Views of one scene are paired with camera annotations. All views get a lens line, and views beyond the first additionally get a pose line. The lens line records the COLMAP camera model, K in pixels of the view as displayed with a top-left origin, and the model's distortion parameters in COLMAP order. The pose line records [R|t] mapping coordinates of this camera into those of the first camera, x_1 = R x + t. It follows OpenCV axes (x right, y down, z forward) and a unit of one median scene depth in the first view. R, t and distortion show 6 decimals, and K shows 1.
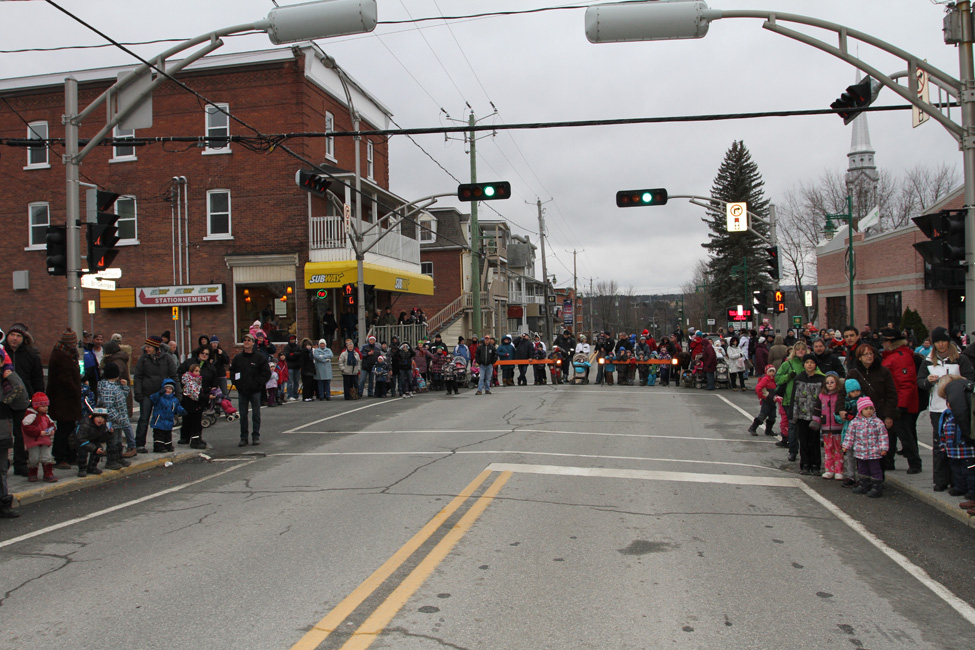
lens RADIAL K [[781.5, 0, 487.2], [0, 781.5, 320.0], [0, 0, 1]] dist [-0.064306, 0.010117]
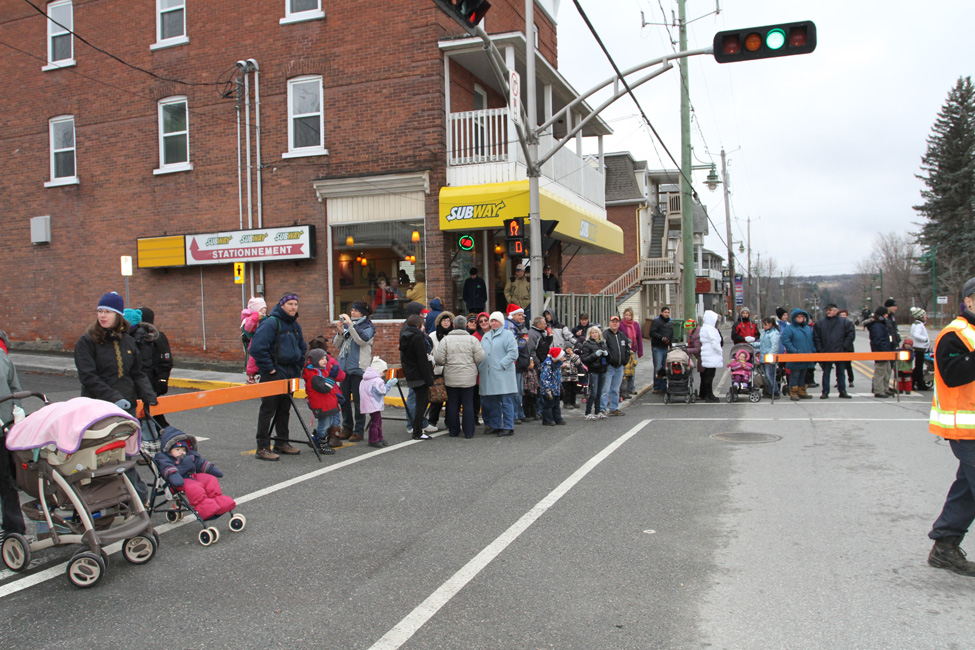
lens RADIAL K [[781.5, 0, 487.0], [0, 781.5, 324.9], [0, 0, 1]] dist [-0.064306, 0.010117]
pose [[0.985326, 0.007093, -0.170536, -0.091904], [-0.002069, 0.999559, 0.029621, 0.014215], [0.170671, -0.028833, 0.984906, 0.397712]]
